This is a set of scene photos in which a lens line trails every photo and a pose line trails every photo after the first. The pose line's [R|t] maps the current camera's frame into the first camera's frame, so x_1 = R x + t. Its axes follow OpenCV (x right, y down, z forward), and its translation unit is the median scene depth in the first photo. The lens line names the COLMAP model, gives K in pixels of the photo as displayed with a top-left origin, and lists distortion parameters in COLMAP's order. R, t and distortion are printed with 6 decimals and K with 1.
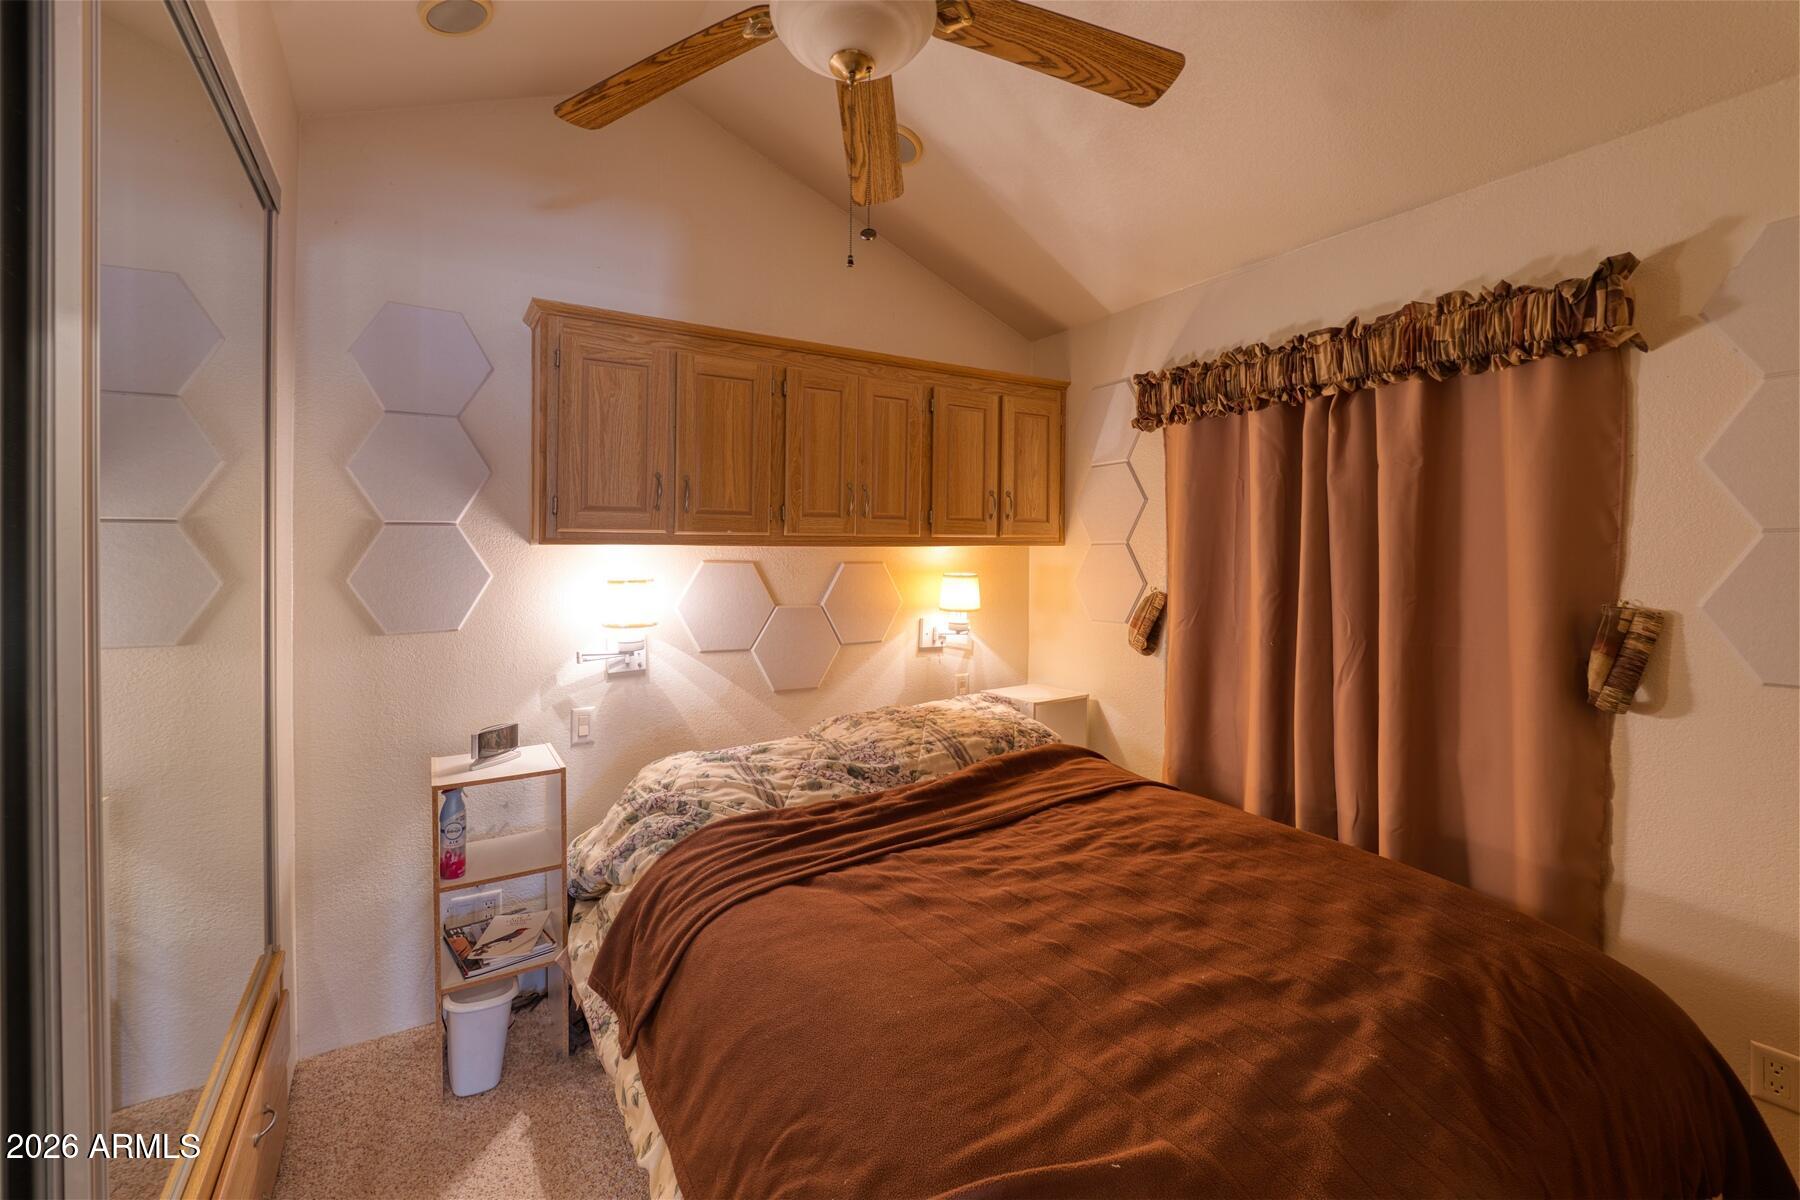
lens RADIAL K [[760.9, 0, 894.9], [0, 760.9, 555.0], [0, 0, 1]] dist [-0.001406, -0.000264]
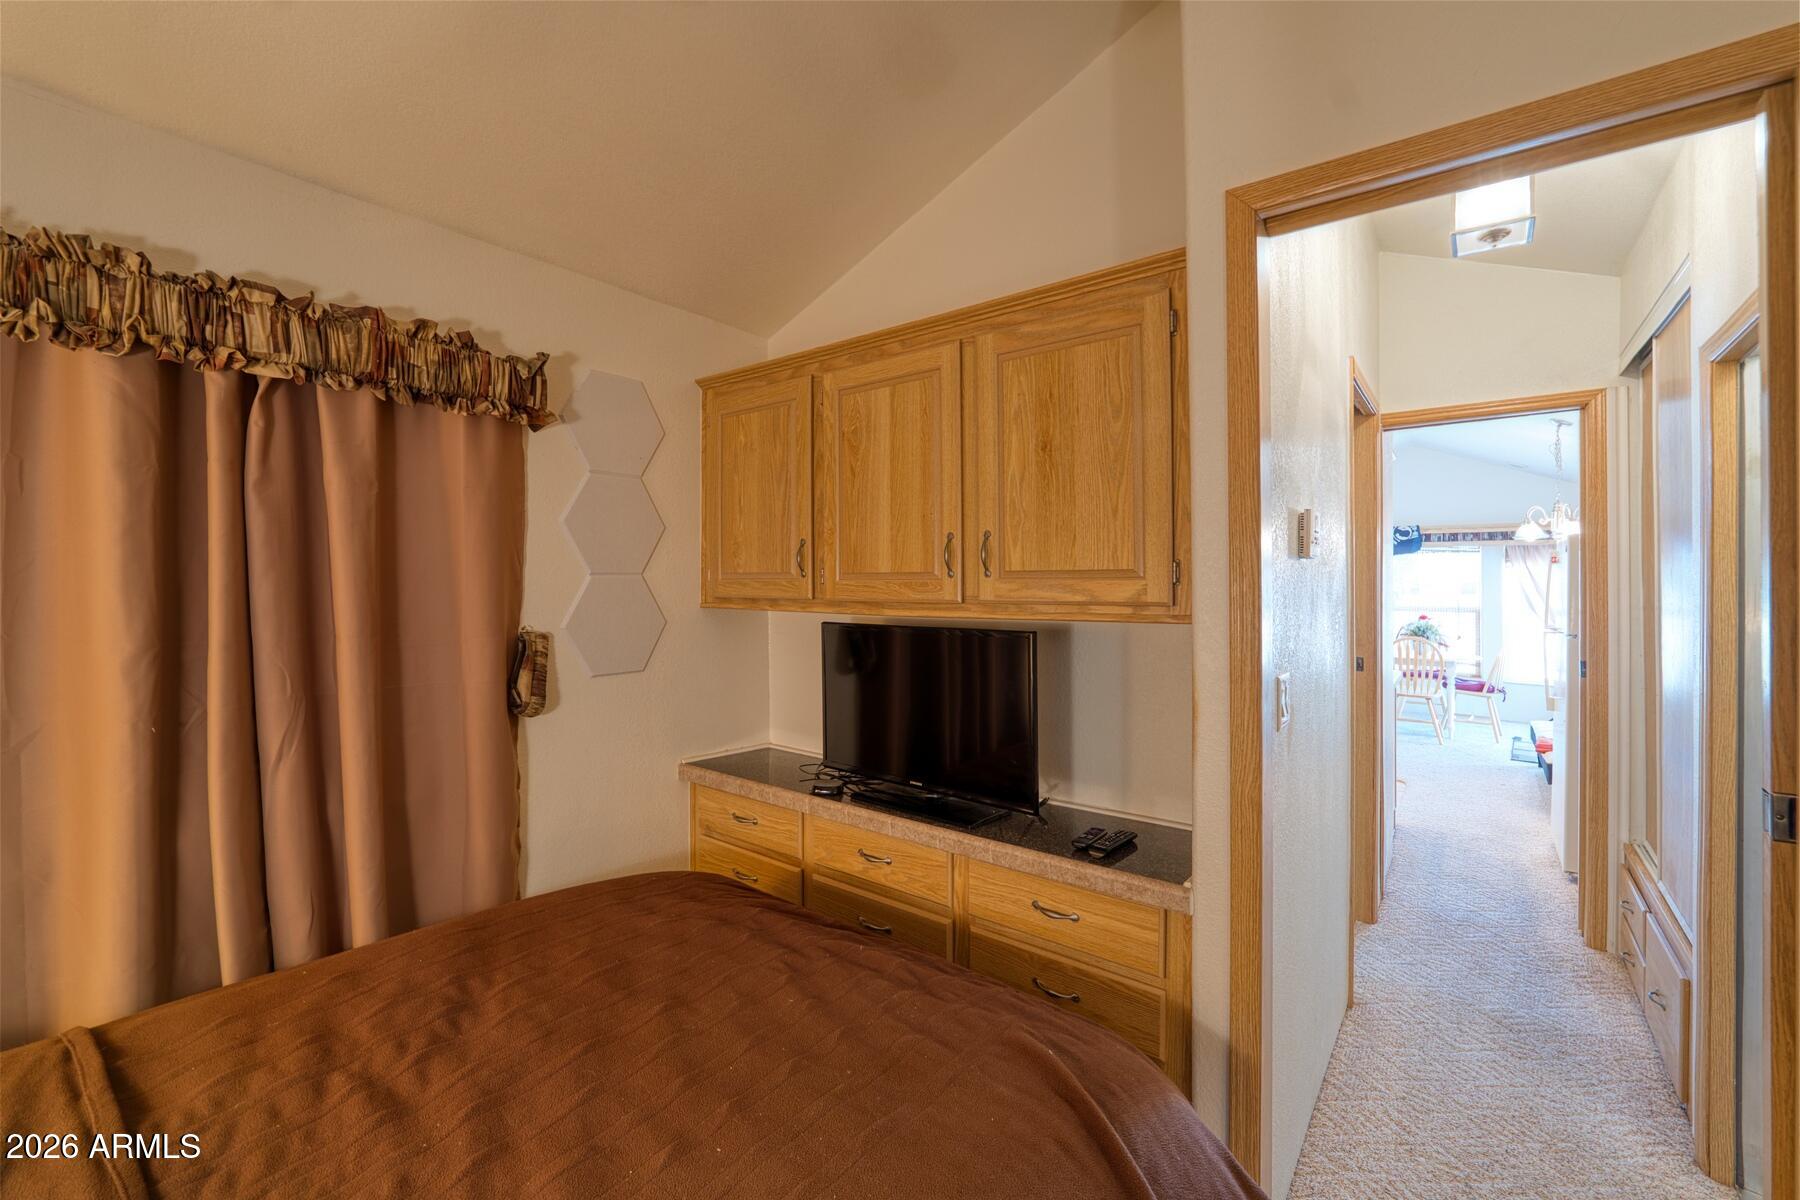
lens RADIAL K [[768.1, 0, 900.9], [0, 768.1, 584.7], [0, 0, 1]] dist [-0.001399, -0.000020]
pose [[-0.342577, 0.004527, 0.939479, -0.410460], [0.001290, 0.999990, -0.004348, -0.002375], [-0.939489, -0.000277, -0.342579, 0.798451]]
